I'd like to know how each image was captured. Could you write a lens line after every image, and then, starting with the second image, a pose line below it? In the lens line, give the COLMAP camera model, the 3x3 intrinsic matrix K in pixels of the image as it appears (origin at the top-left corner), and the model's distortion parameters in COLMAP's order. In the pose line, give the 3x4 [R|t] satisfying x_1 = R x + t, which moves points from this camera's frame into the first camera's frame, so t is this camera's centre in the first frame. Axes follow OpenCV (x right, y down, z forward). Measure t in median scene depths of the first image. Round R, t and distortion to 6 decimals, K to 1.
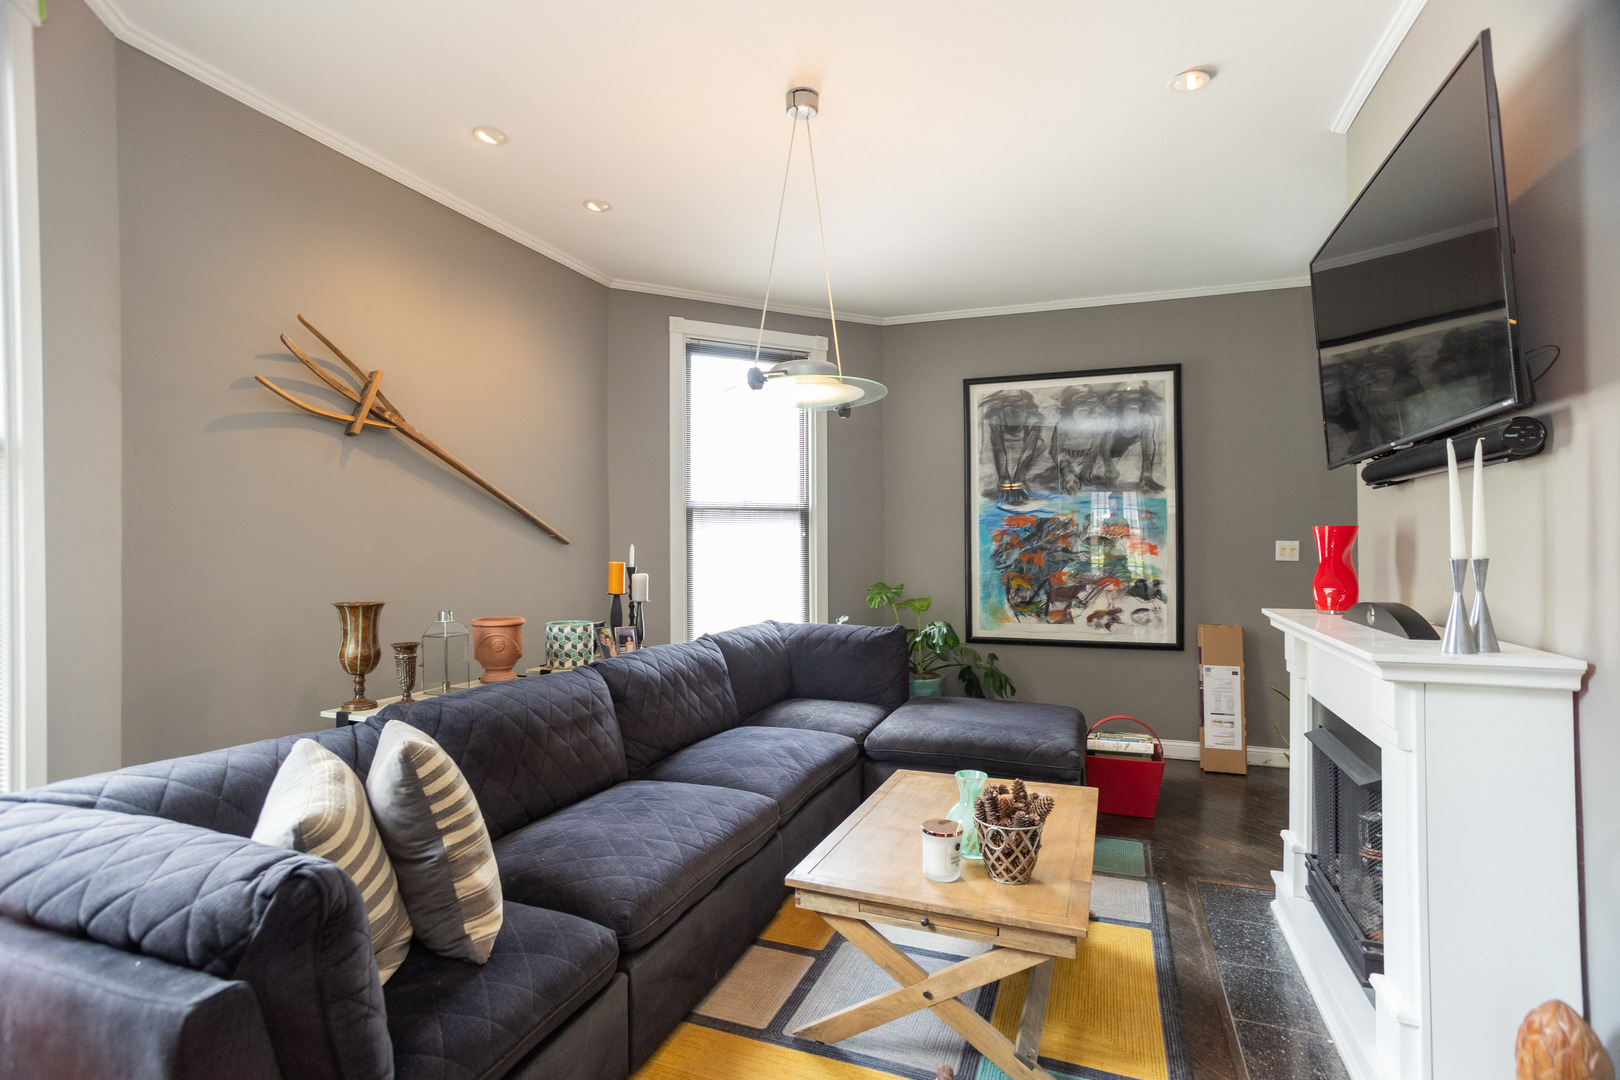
lens RADIAL K [[768.3, 0, 801.7], [0, 768.3, 542.8], [0, 0, 1]] dist [-0.079324, 0.044328]
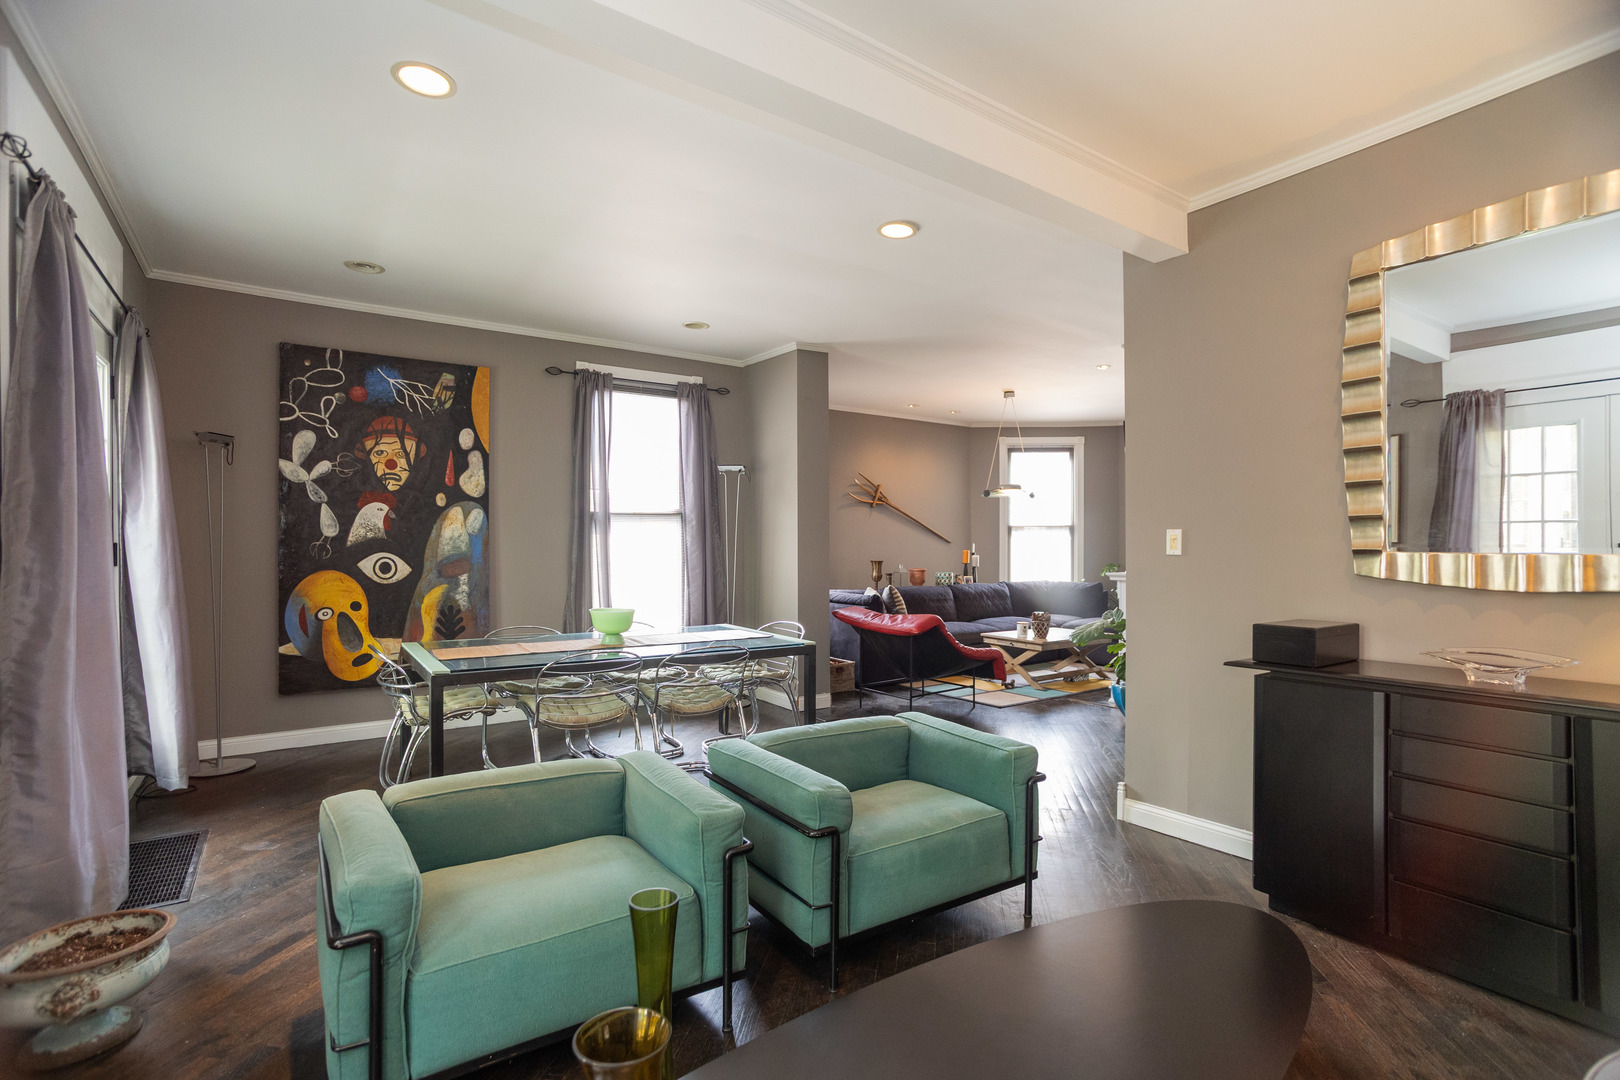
lens RADIAL K [[768.3, 0, 801.7], [0, 768.3, 542.8], [0, 0, 1]] dist [-0.079324, 0.044328]
pose [[0.831382, 0.004013, -0.555686, 0.879379], [-0.001483, 0.999986, 0.005002, -0.014075], [0.555699, -0.003334, 0.831377, -1.723498]]
